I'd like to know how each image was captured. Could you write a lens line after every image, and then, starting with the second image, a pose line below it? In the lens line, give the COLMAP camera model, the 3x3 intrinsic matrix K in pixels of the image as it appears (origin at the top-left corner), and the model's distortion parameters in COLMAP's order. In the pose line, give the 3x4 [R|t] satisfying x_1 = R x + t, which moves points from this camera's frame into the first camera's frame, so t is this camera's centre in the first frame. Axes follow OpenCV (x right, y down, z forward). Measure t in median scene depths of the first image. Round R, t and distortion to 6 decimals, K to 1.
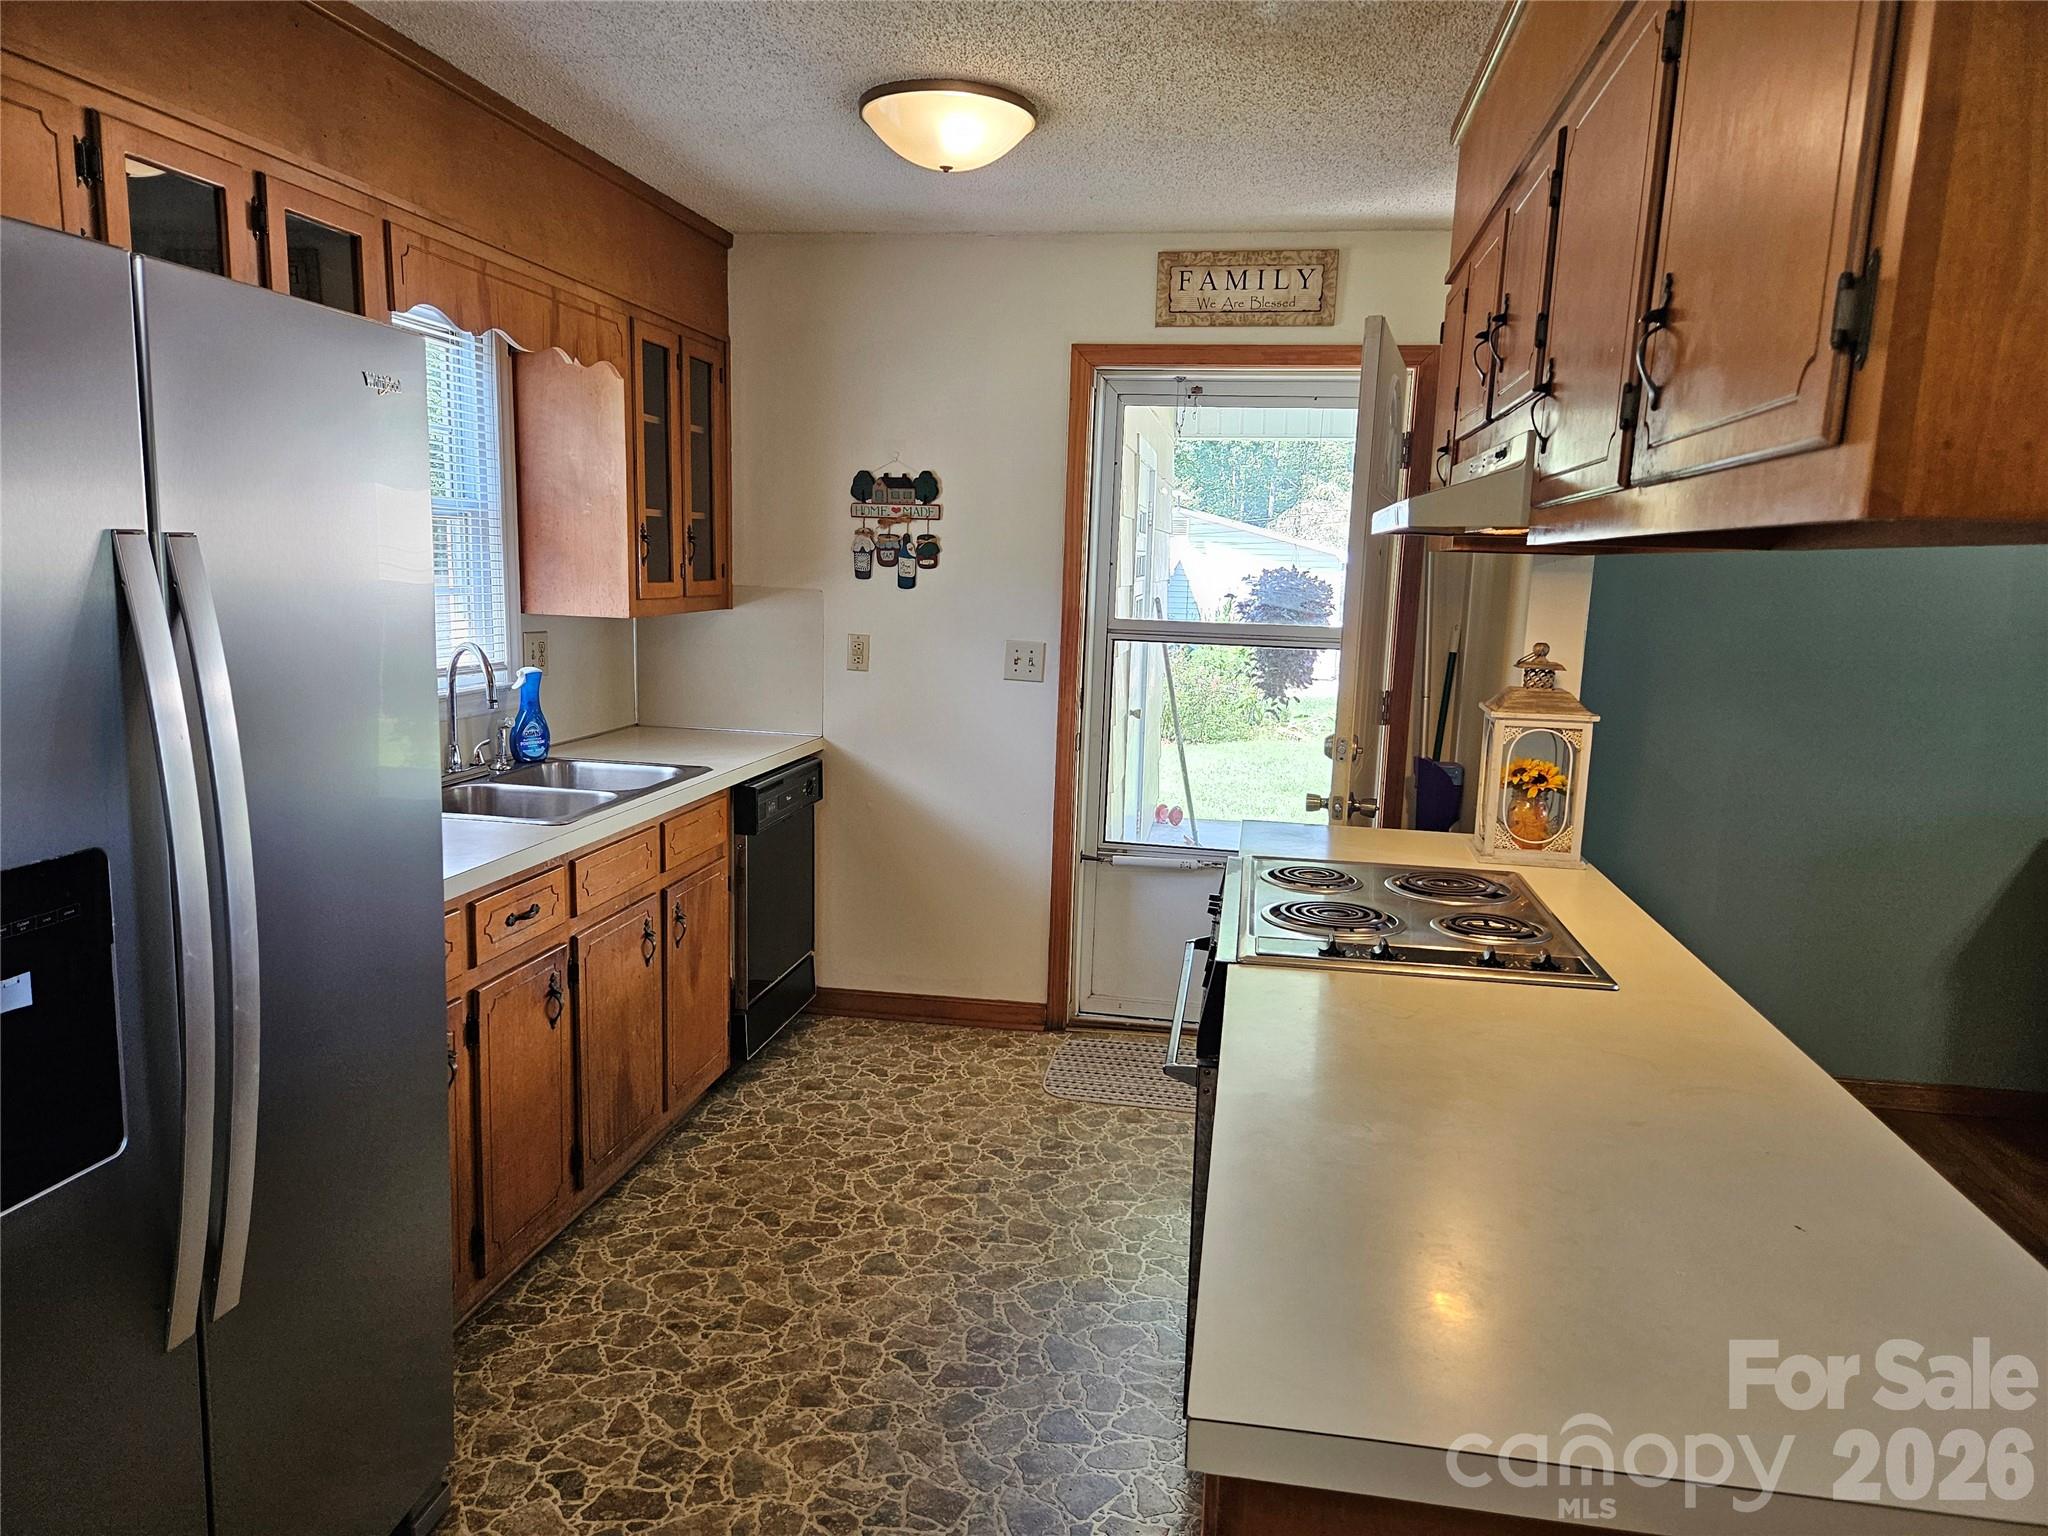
lens RADIAL K [[1364.7, 0, 1028.6], [0, 1364.7, 782.0], [0, 0, 1]] dist [0.075222, -0.068531]
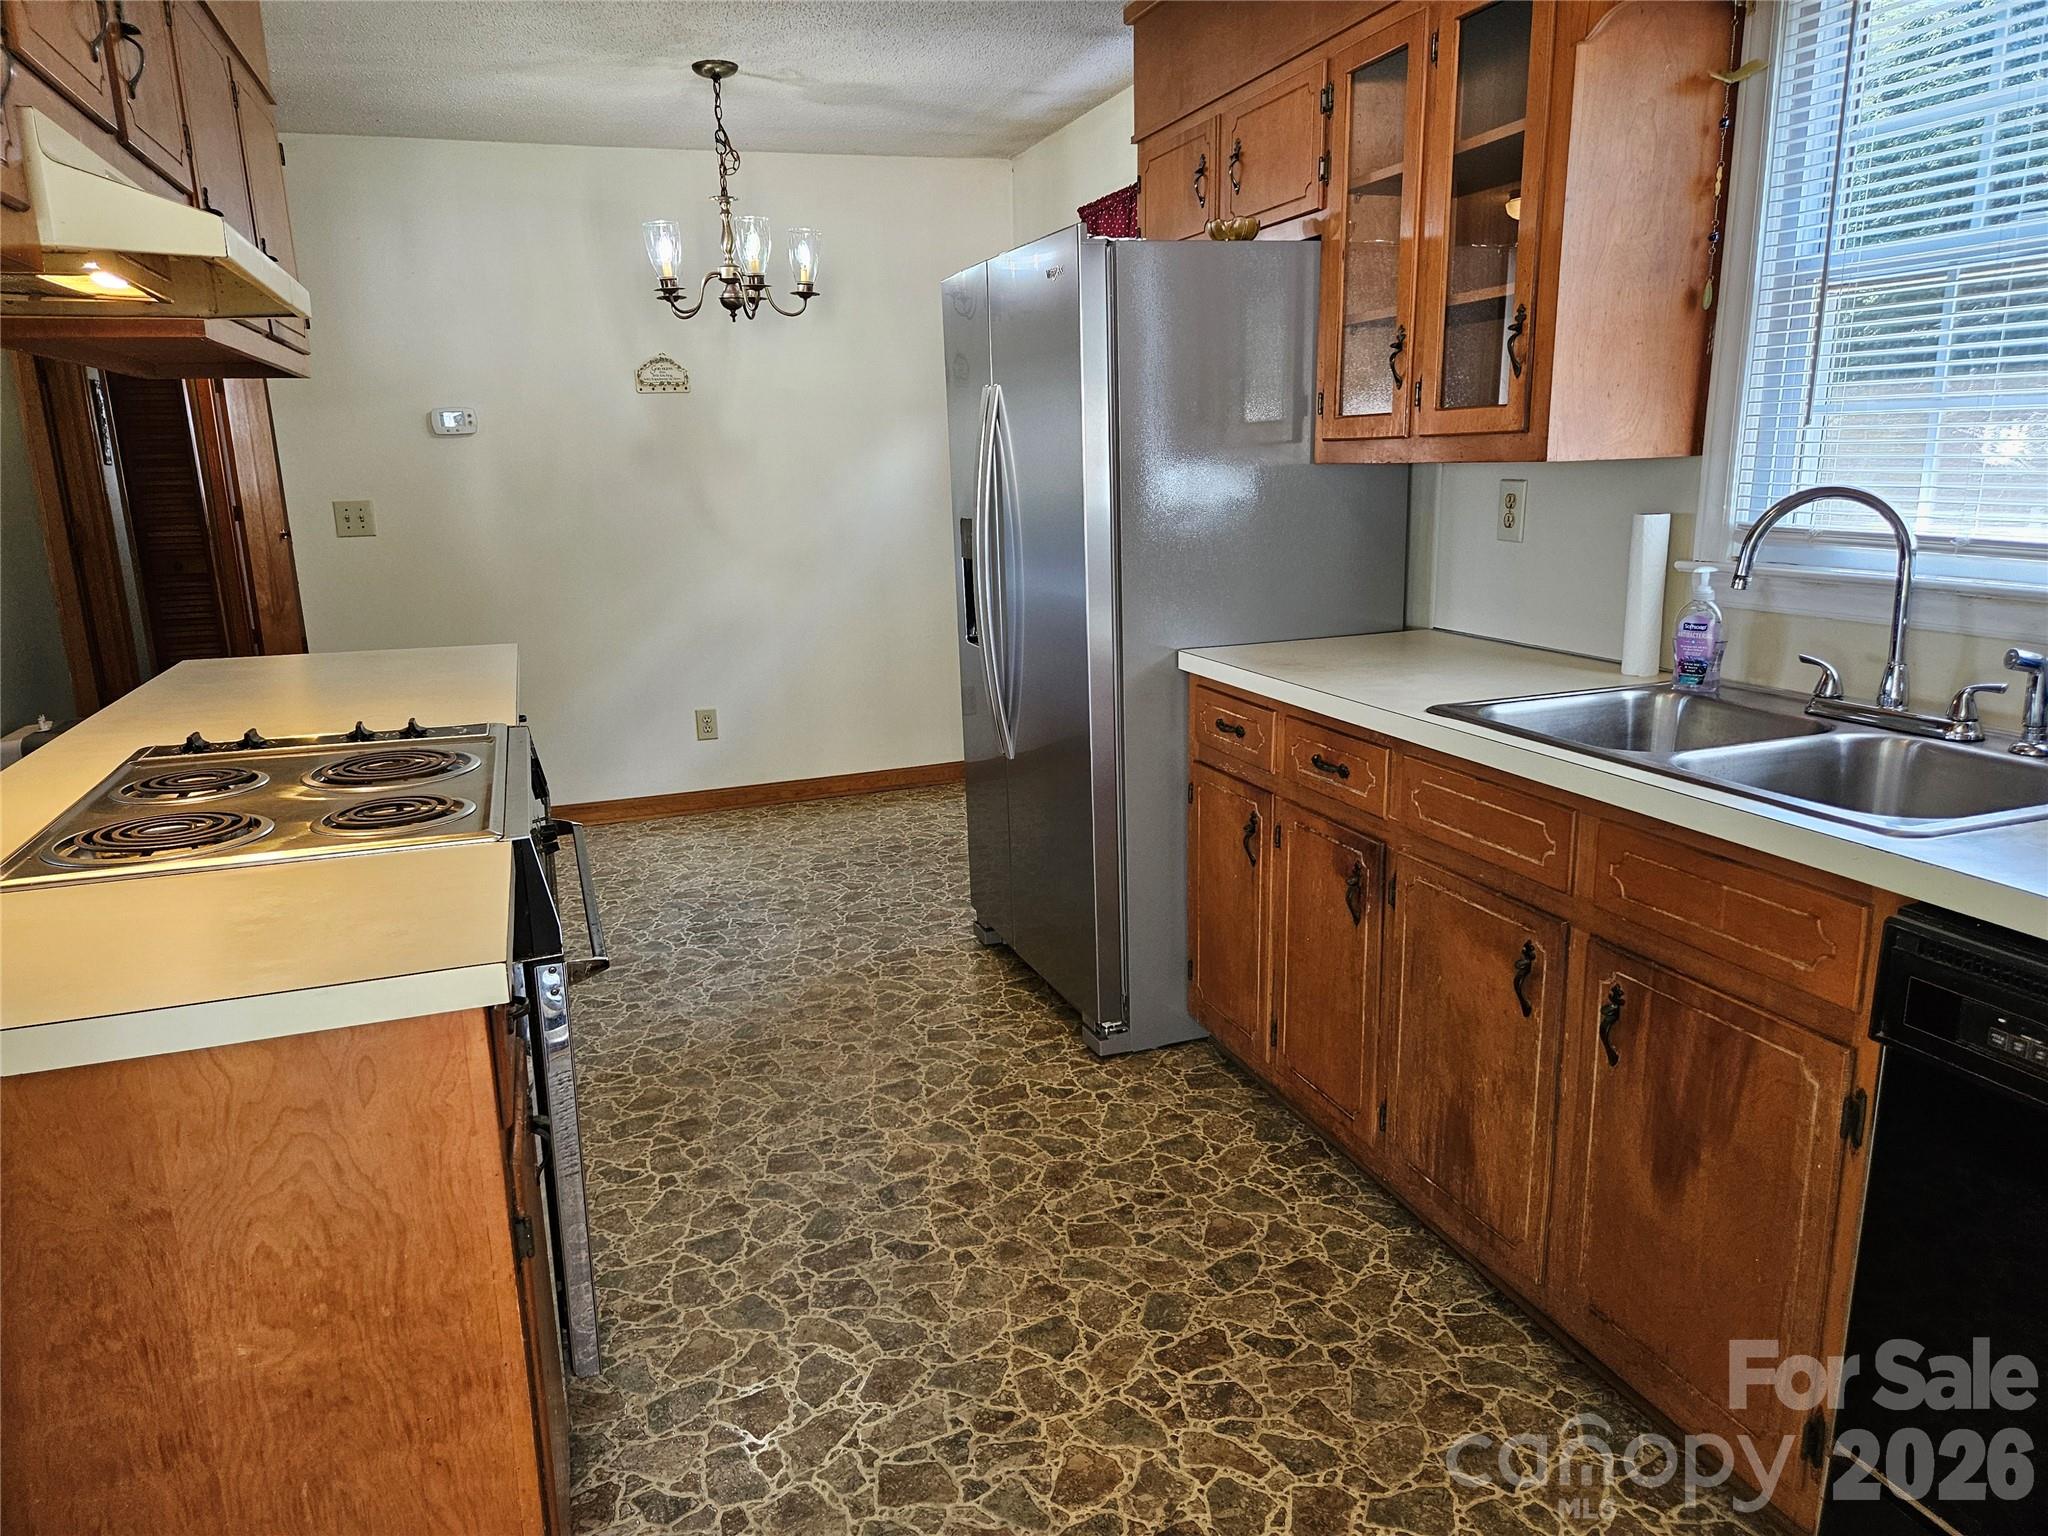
lens RADIAL K [[1367.9, 0, 1005.4], [0, 1367.9, 762.9], [0, 0, 1]] dist [0.072385, -0.075140]
pose [[-0.878202, 0.097945, -0.468153, 0.200654], [-0.079061, 0.935616, 0.344054, -0.161601], [0.471710, 0.339161, -0.813916, 1.299623]]
